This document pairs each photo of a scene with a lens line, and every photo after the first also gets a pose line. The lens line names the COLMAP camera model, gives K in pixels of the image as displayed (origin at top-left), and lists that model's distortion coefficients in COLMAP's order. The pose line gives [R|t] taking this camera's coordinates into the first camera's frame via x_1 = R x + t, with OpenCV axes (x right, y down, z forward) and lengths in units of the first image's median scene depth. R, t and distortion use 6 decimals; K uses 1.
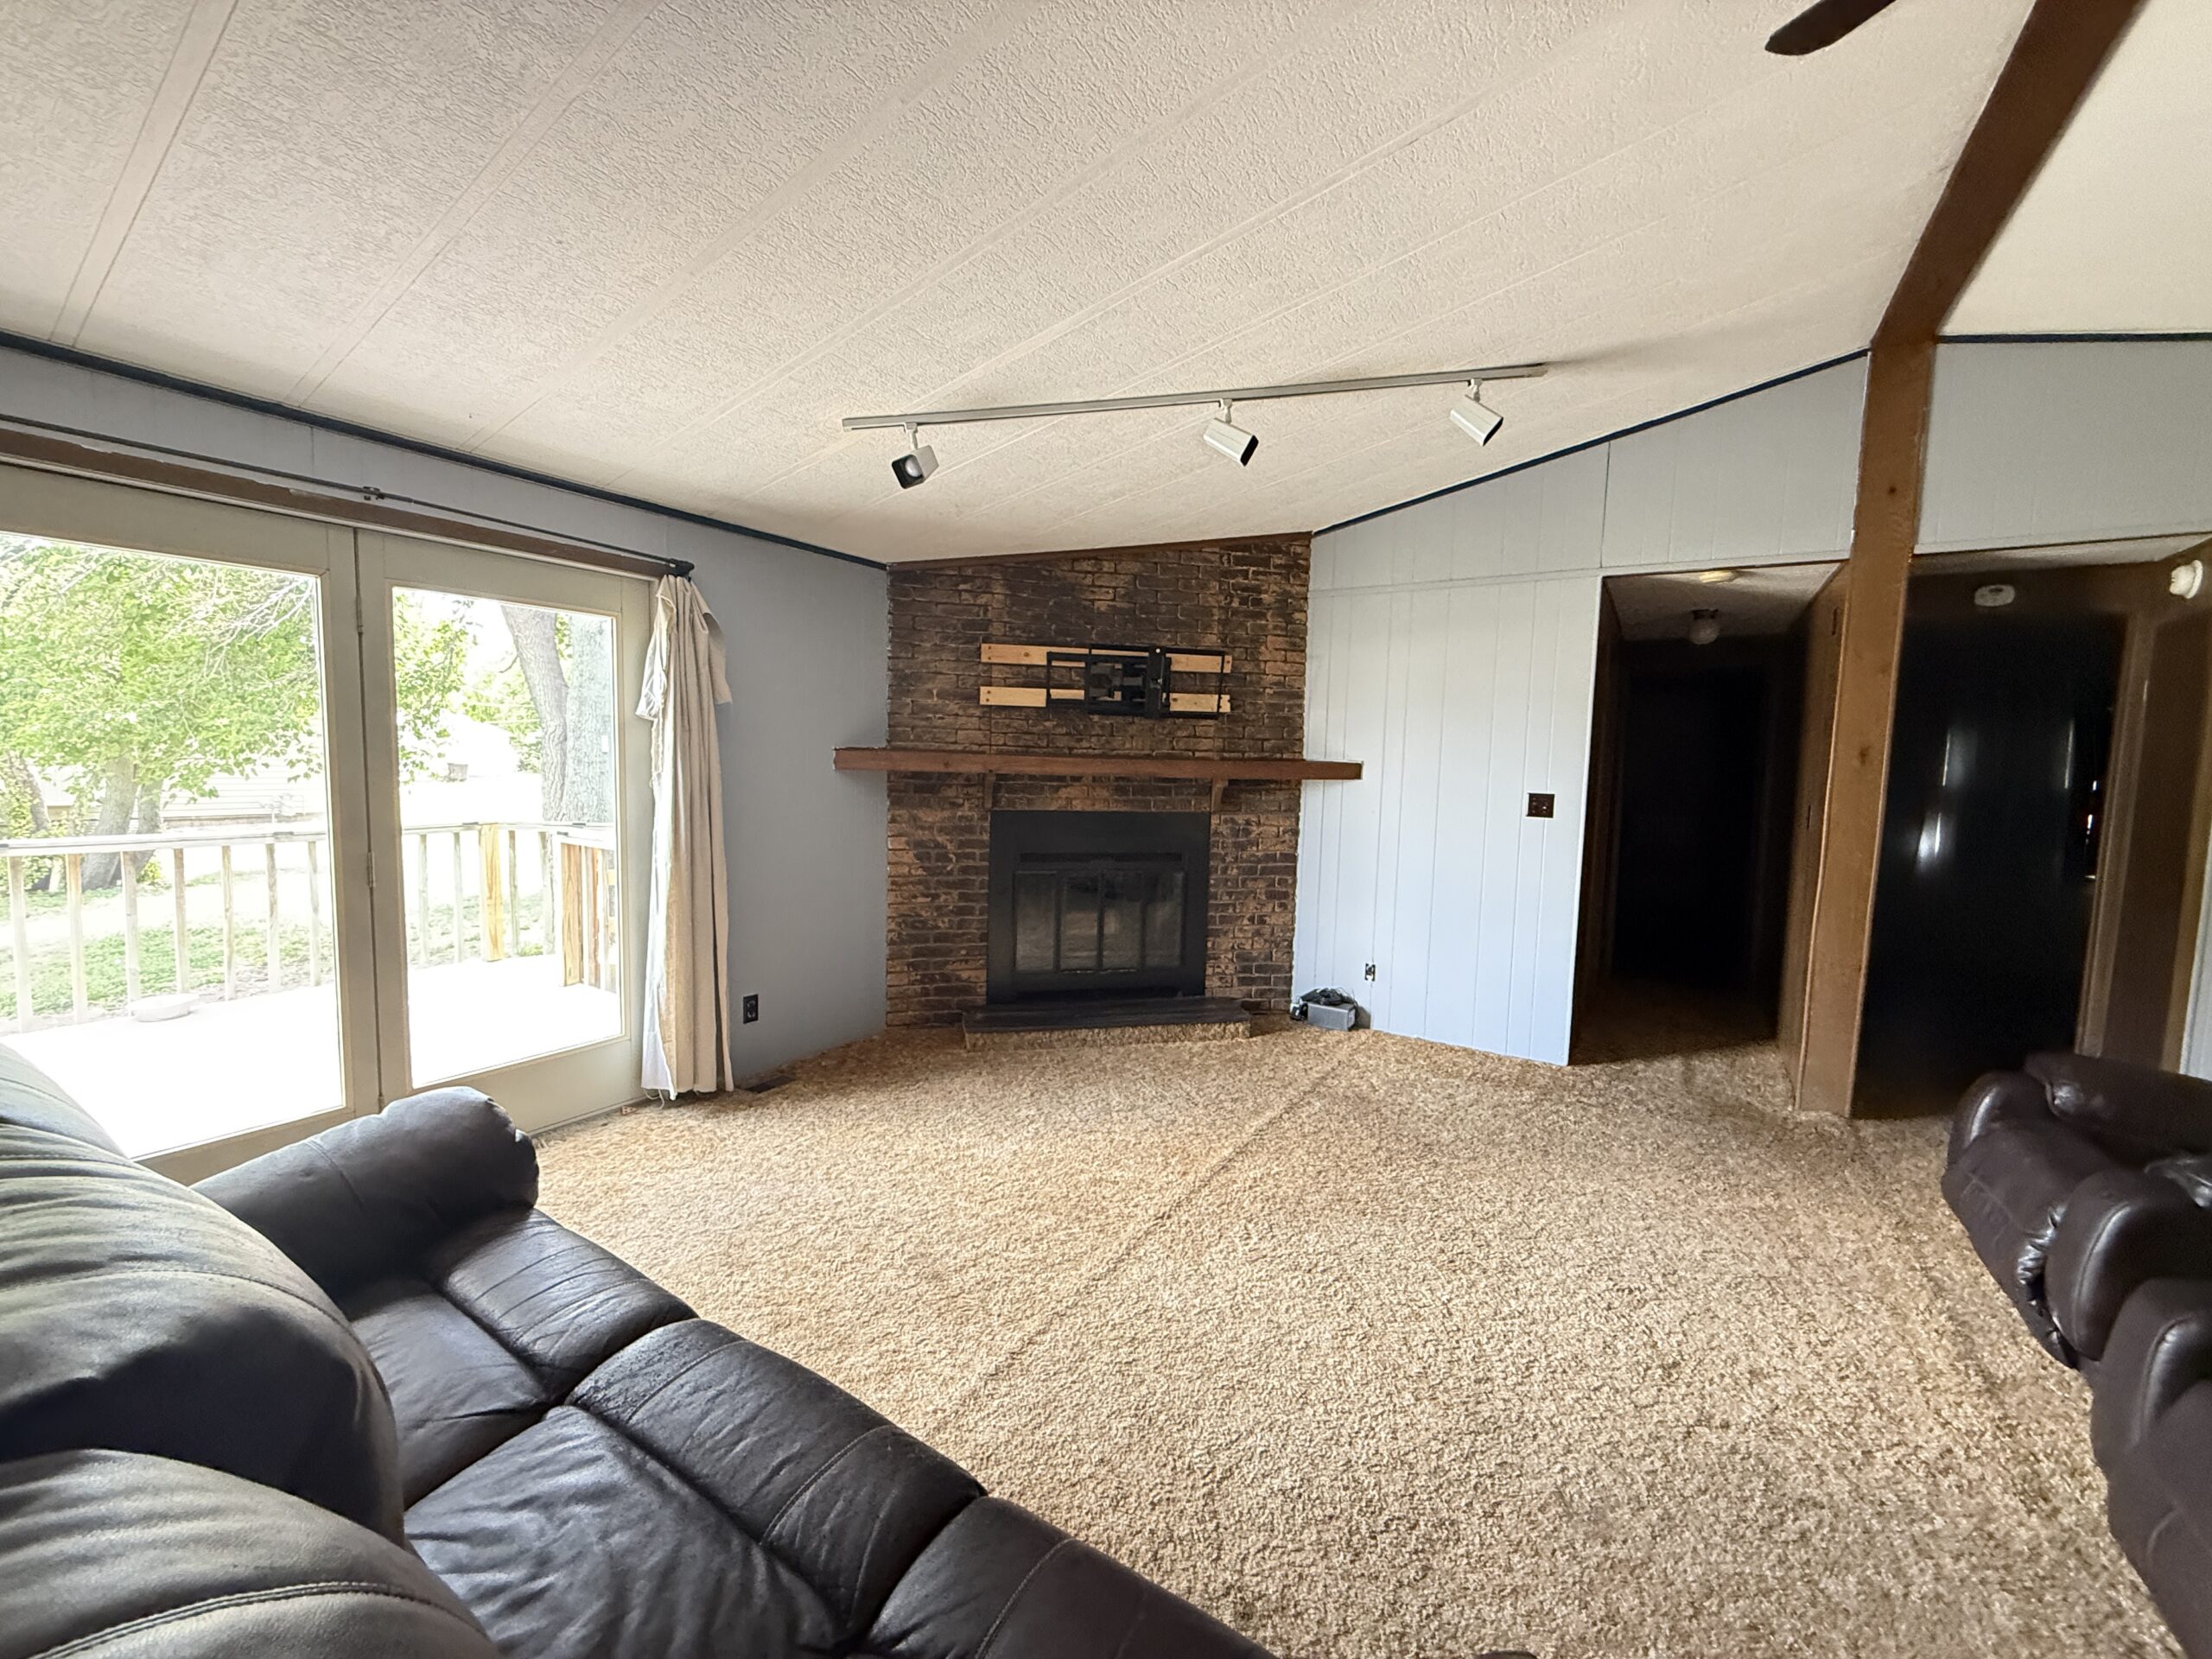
lens RADIAL K [[878.5, 0, 1095.3], [0, 878.5, 830.0], [0, 0, 1]] dist [-0.002810, 0.000288]
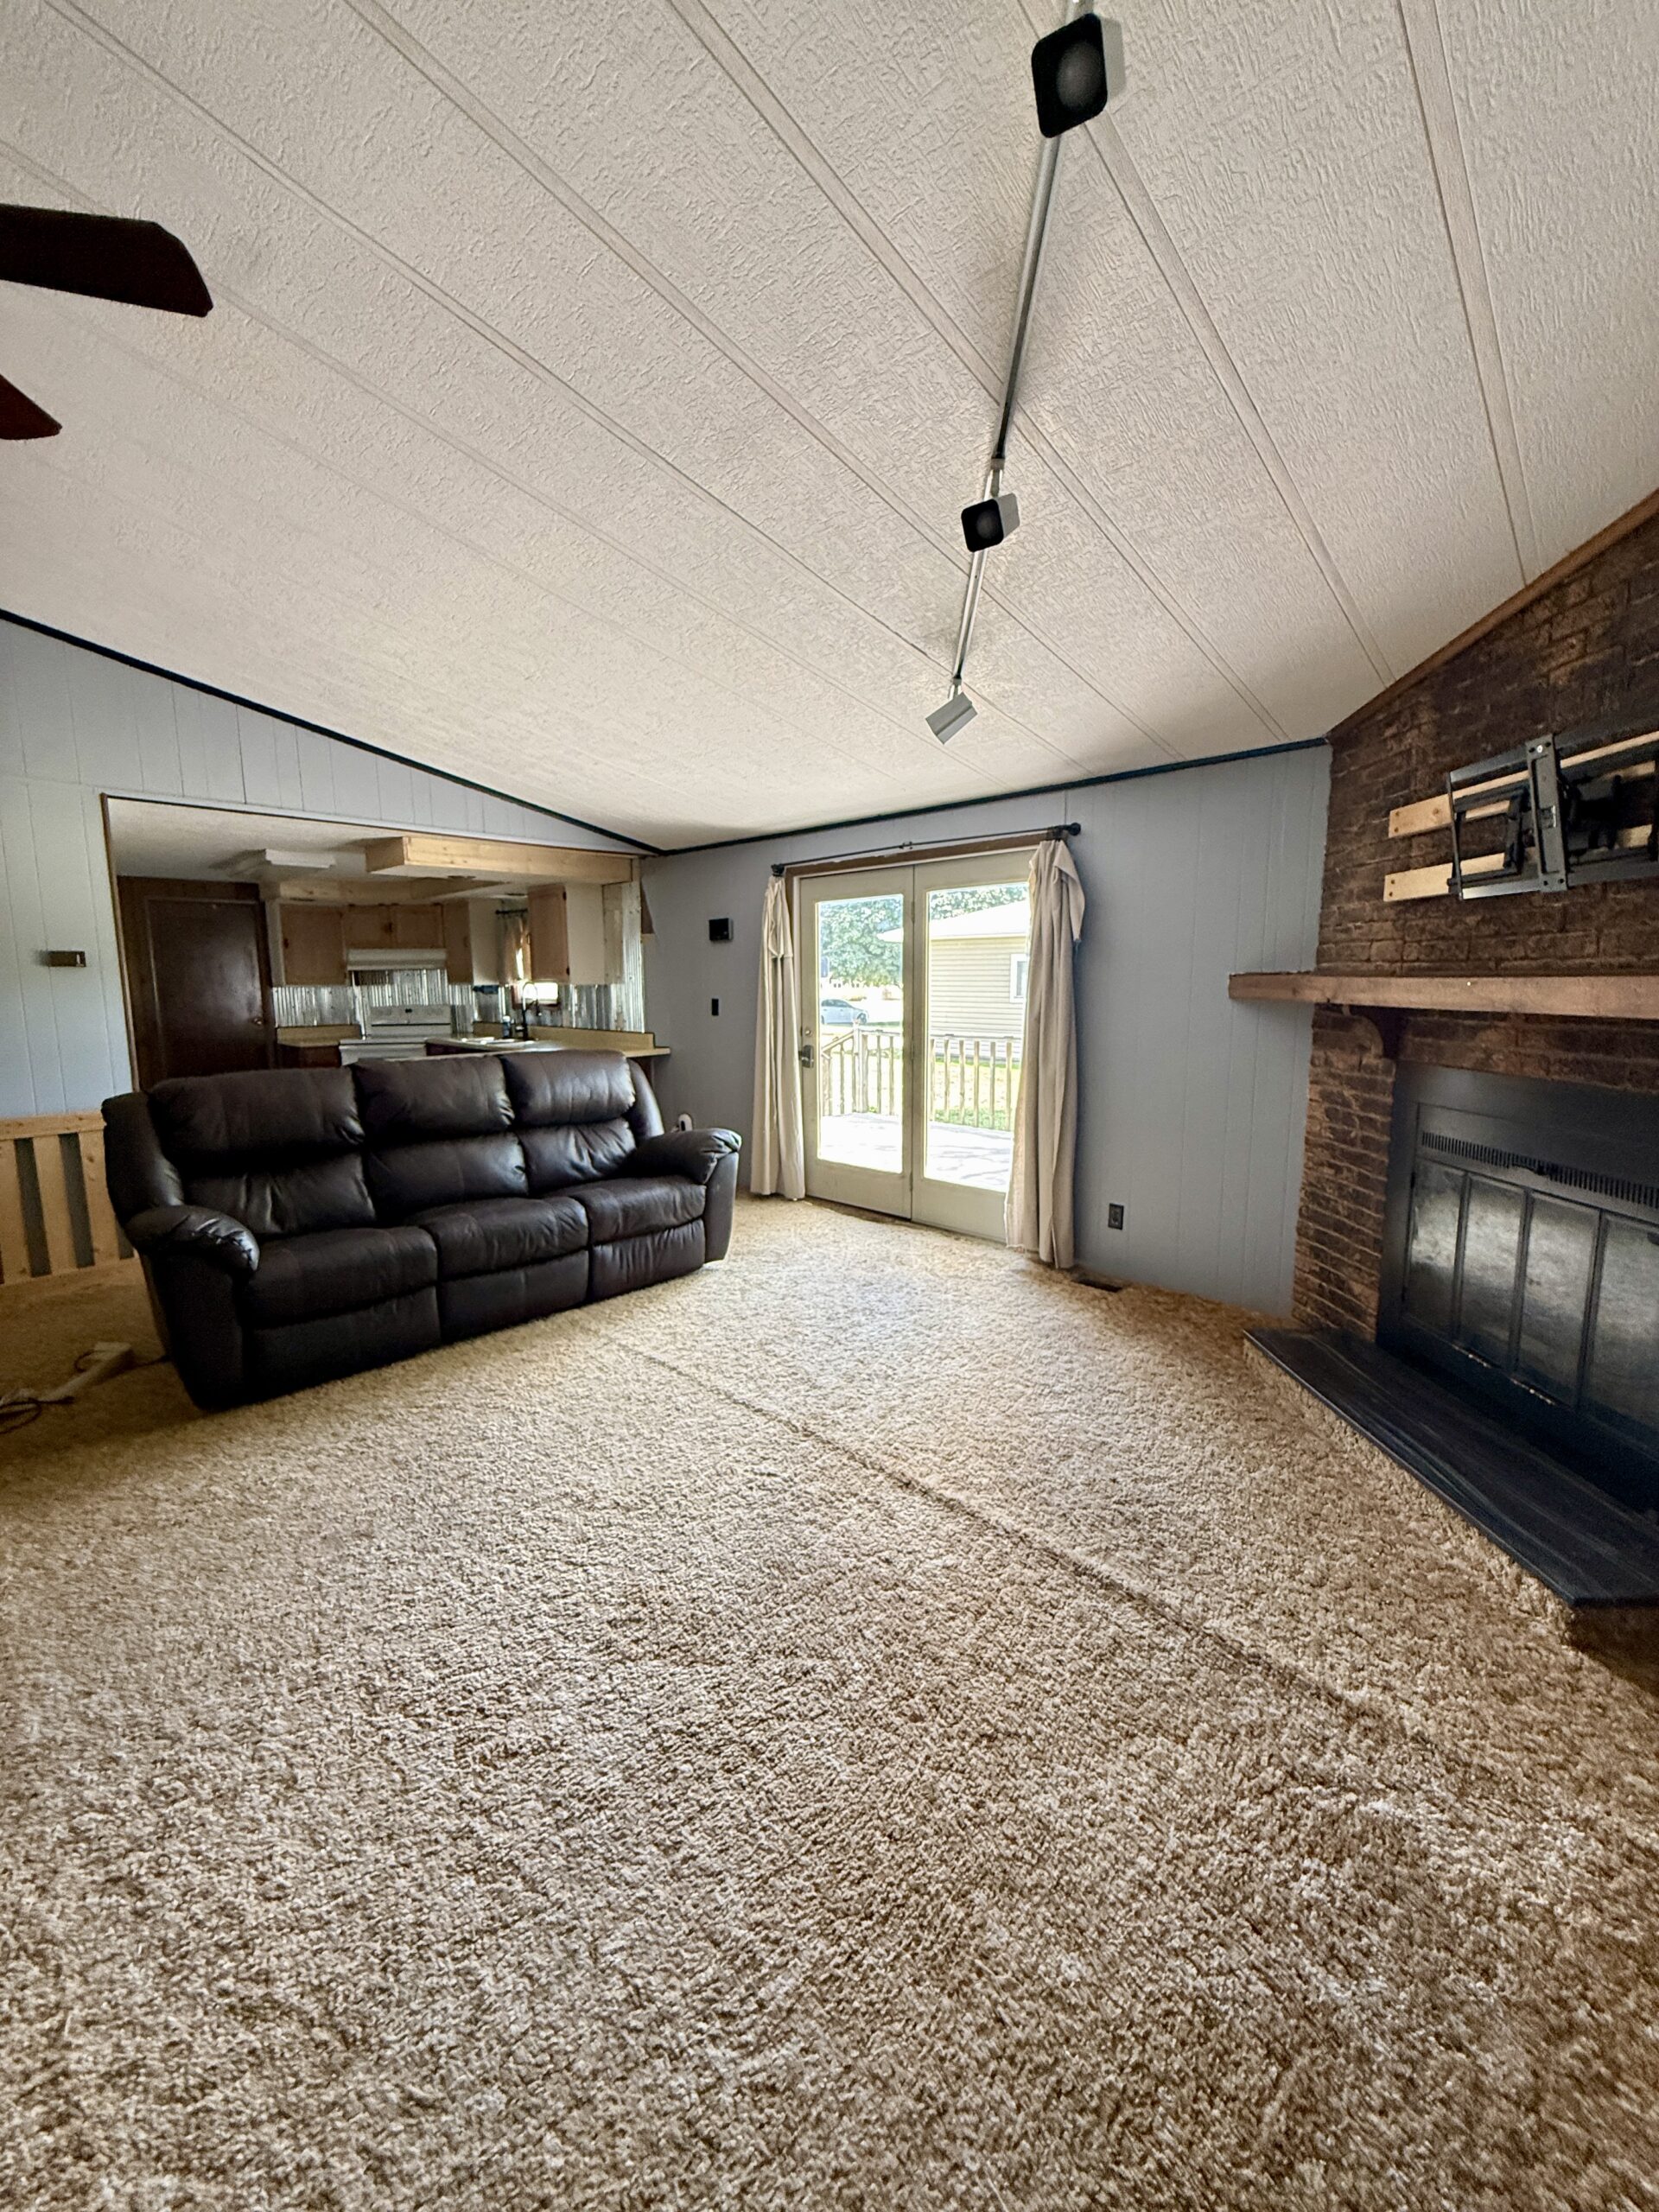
lens RADIAL K [[878.5, 0, 826.9], [0, 878.5, 1096.3], [0, 0, 1]] dist [-0.002810, 0.000288]
pose [[-0.191655, 0.108318, -0.975467, 0.627276], [-0.076802, 0.989188, 0.124931, -0.046053], [0.978453, 0.098861, -0.181264, 0.713347]]
